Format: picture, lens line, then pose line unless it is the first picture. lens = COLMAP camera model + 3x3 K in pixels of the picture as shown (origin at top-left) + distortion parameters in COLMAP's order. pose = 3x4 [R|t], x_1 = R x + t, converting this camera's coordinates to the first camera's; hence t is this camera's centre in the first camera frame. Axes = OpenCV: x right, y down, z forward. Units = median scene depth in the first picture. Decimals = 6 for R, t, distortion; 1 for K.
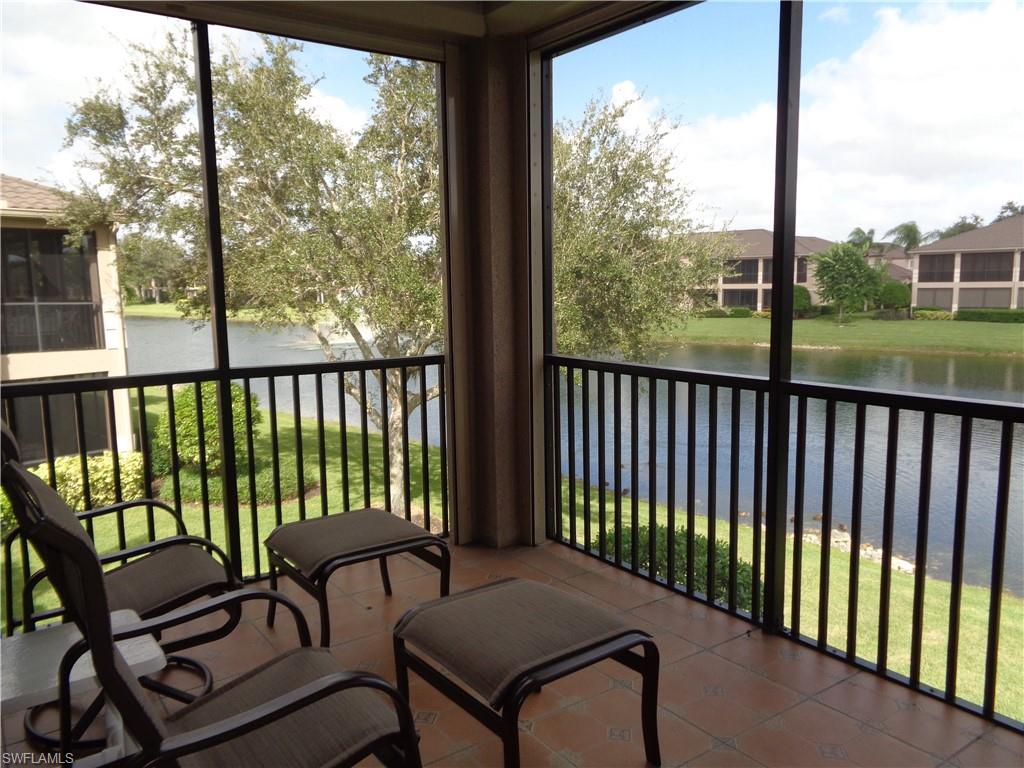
lens RADIAL K [[772.6, 0, 511.9], [0, 772.6, 383.6], [0, 0, 1]] dist [0.009449, 0.003233]
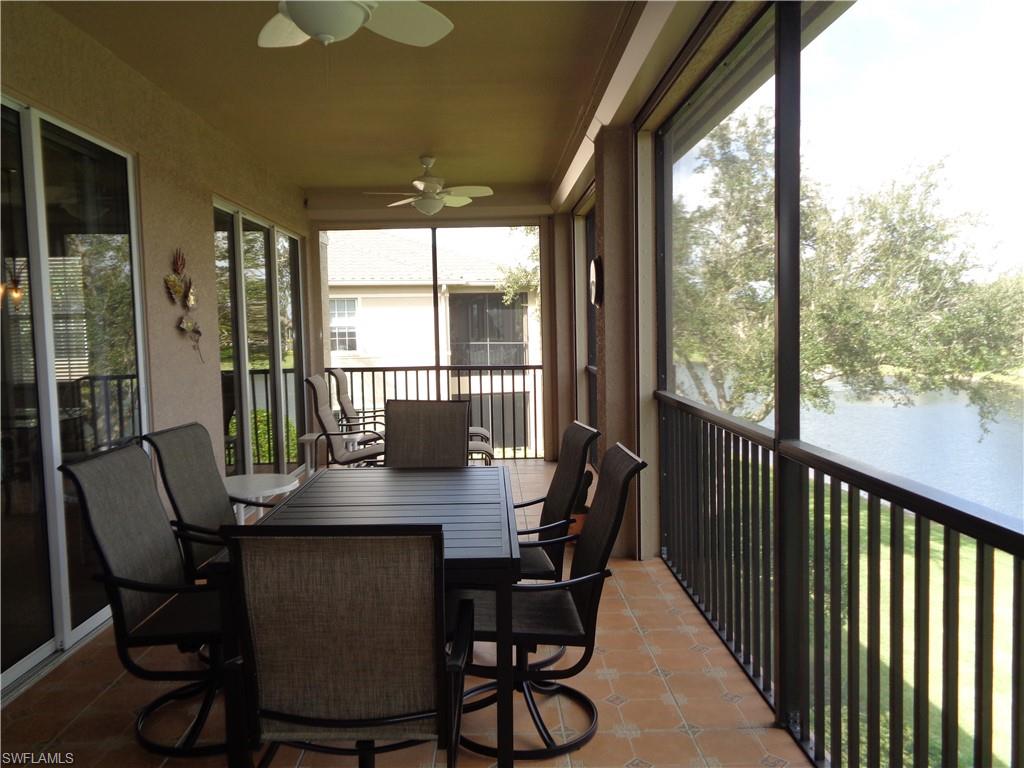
lens RADIAL K [[772.6, 0, 511.9], [0, 772.6, 383.6], [0, 0, 1]] dist [0.009449, 0.003233]
pose [[0.826832, 0.034558, -0.561386, 0.258704], [-0.065625, 0.997221, -0.035269, 0.023412], [0.558607, 0.066002, 0.826802, -0.191738]]
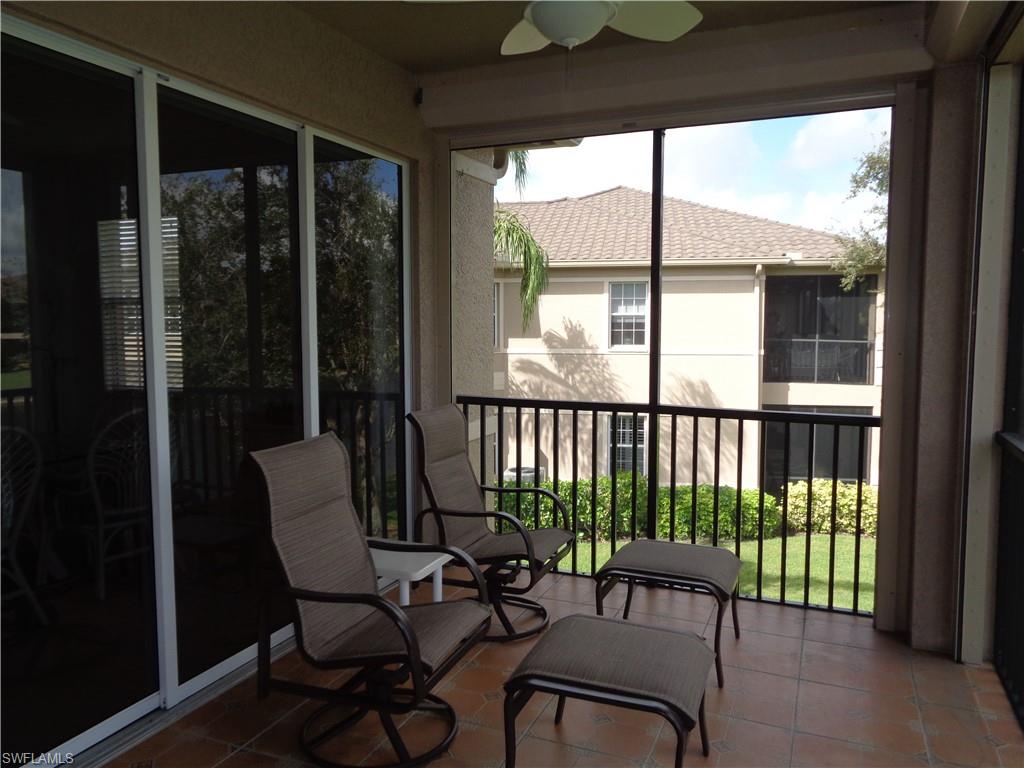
lens RADIAL K [[764.9, 0, 508.4], [0, 764.9, 386.2], [0, 0, 1]] dist [-0.001734, 0.002861]
pose [[0.514744, 0.085434, -0.853077, 0.117584], [-0.121171, 0.992284, 0.026261, -0.011498], [0.848738, 0.089851, 0.521124, 0.038335]]
